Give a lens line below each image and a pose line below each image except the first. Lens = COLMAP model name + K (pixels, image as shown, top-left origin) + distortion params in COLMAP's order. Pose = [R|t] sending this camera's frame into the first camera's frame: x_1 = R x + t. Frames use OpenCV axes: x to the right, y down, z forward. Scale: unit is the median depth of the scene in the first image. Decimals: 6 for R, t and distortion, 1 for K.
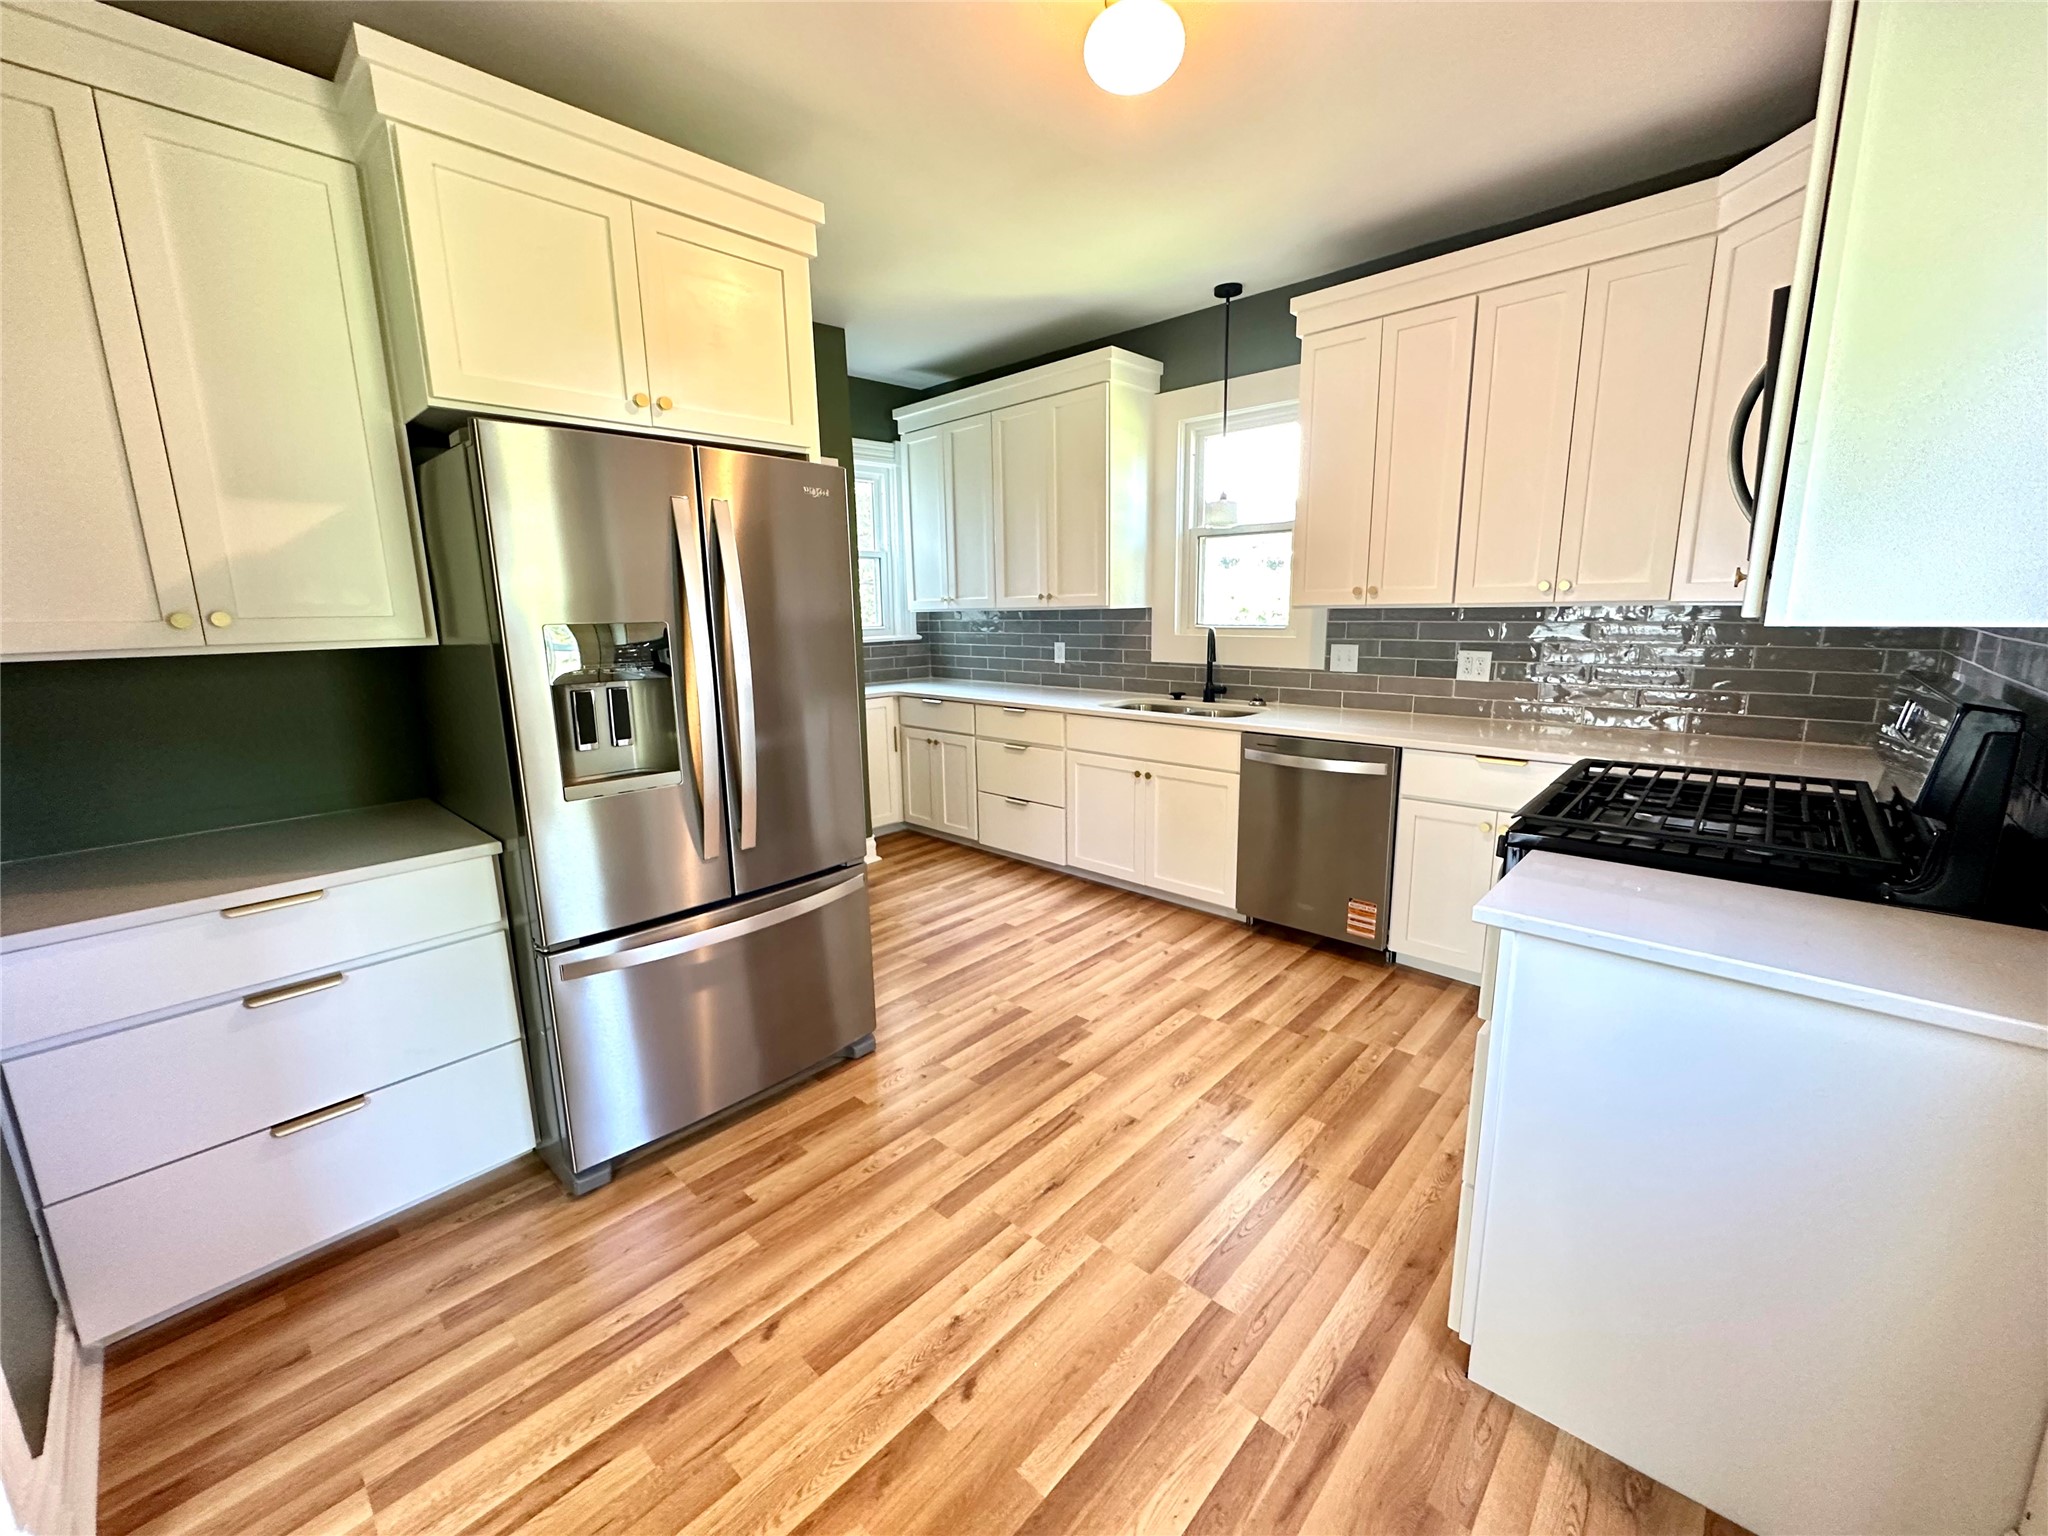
lens RADIAL K [[824.4, 0, 1024.0], [0, 824.4, 768.0], [0, 0, 1]] dist [-0.001853, -0.000171]
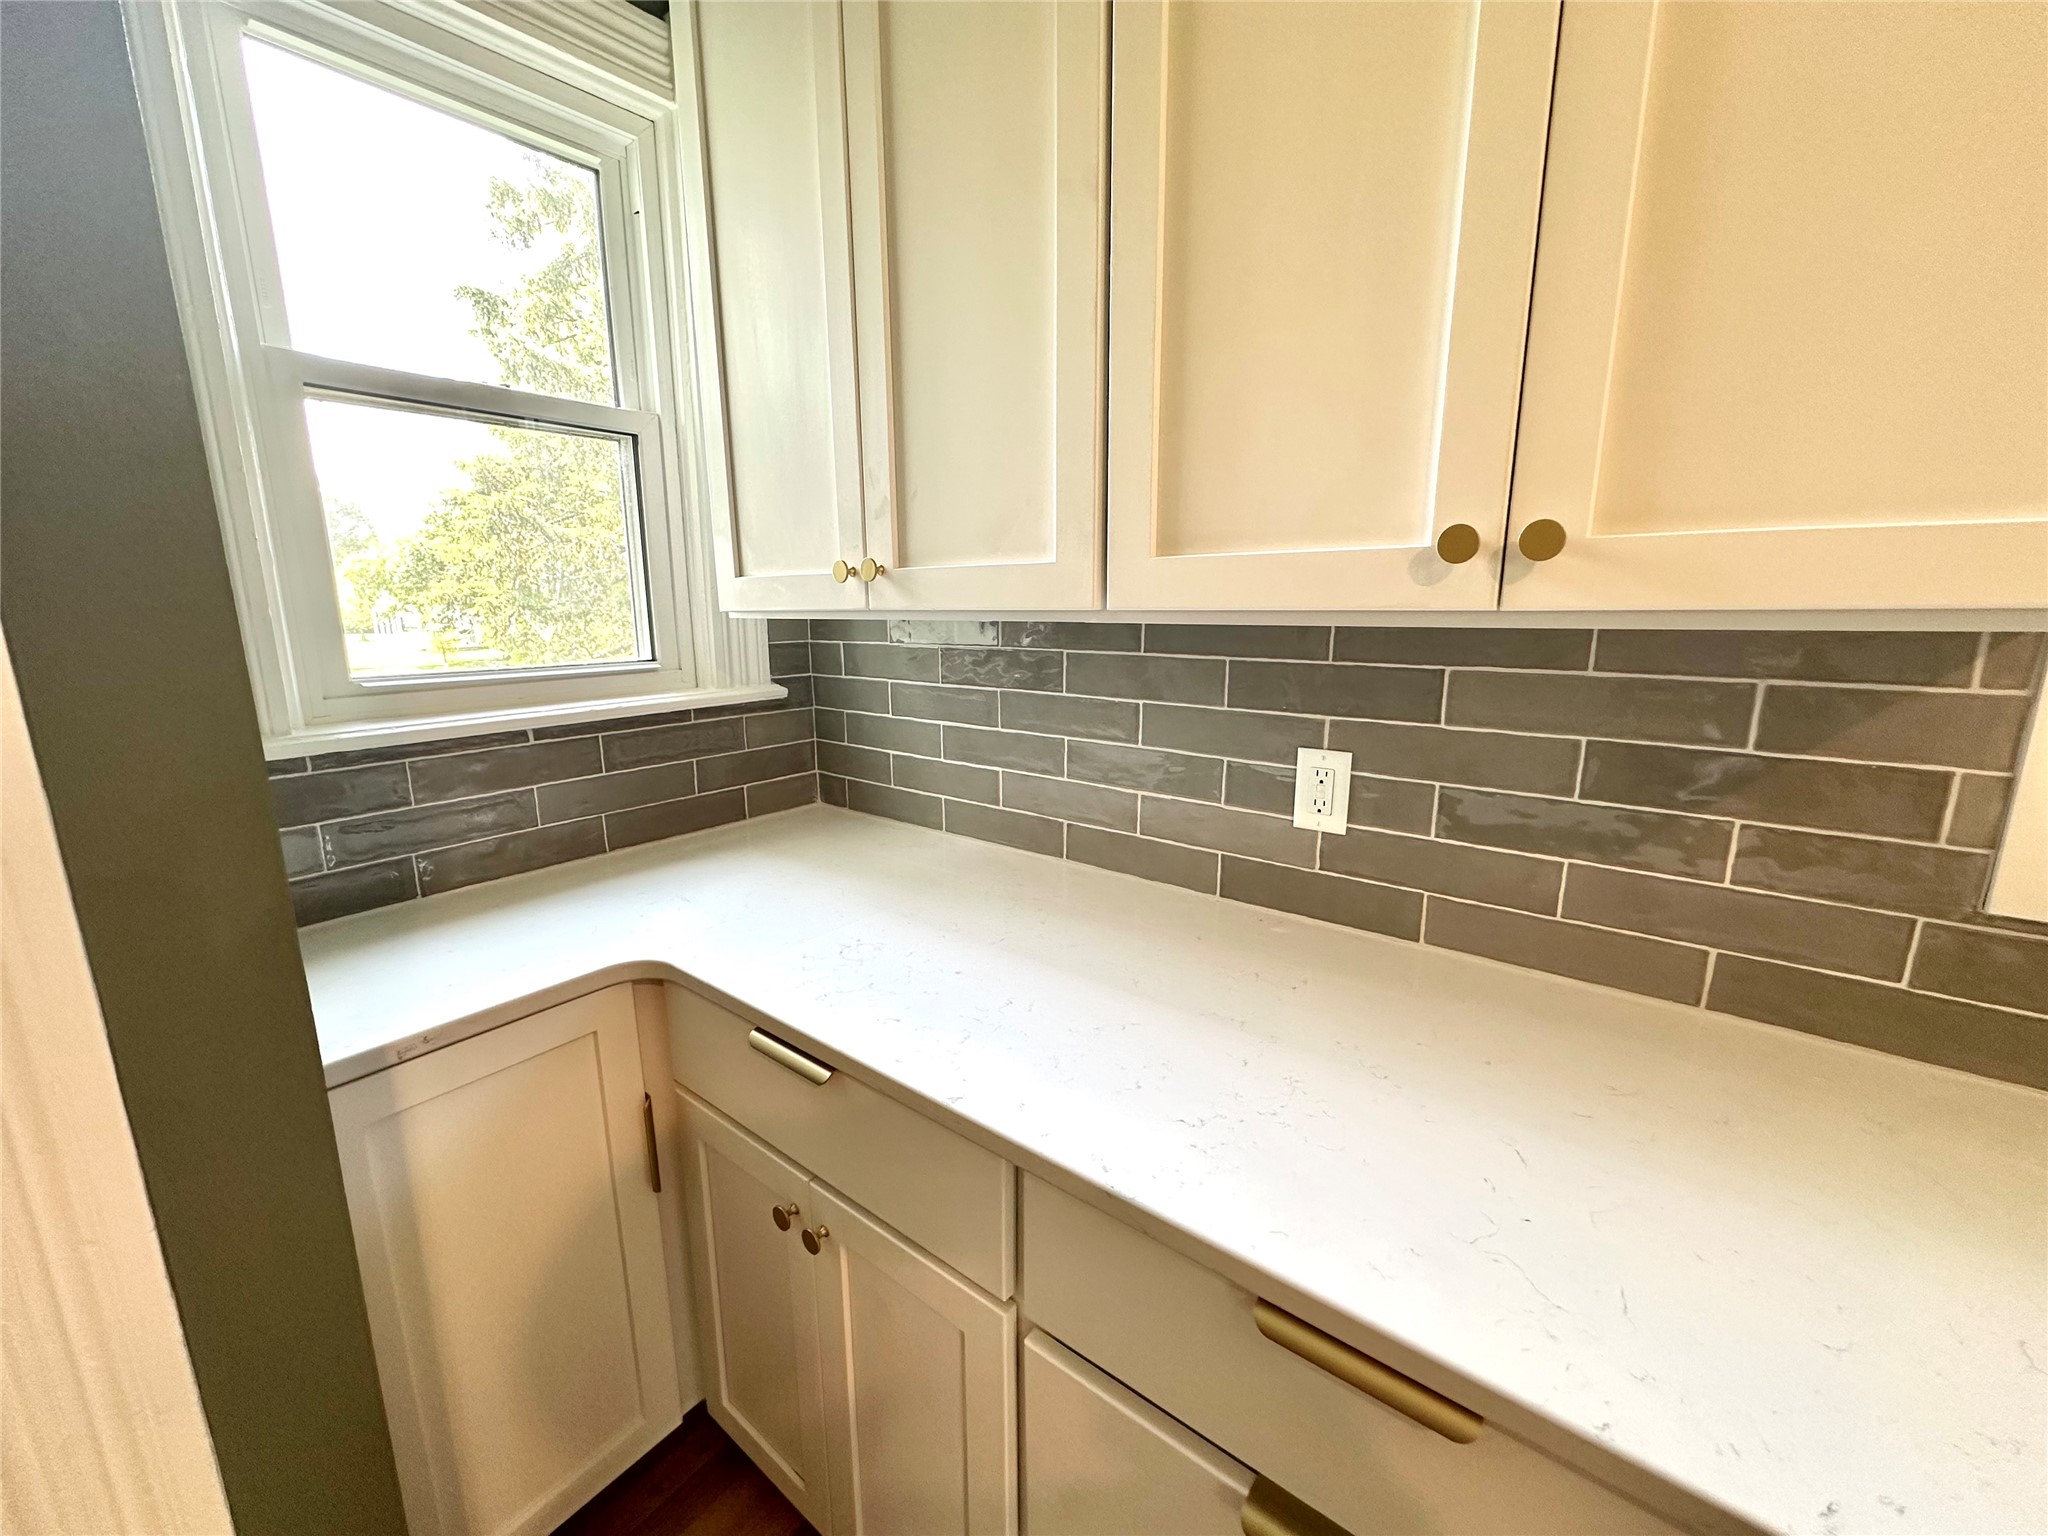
lens RADIAL K [[814.2, 0, 1023.4], [0, 814.2, 765.7], [0, 0, 1]] dist [-0.003745, -0.000118]
pose [[0.996161, -0.009515, 0.087016, -0.087640], [0.008834, 0.999927, 0.008200, -0.195647], [-0.087087, -0.007400, 0.996173, 0.995769]]
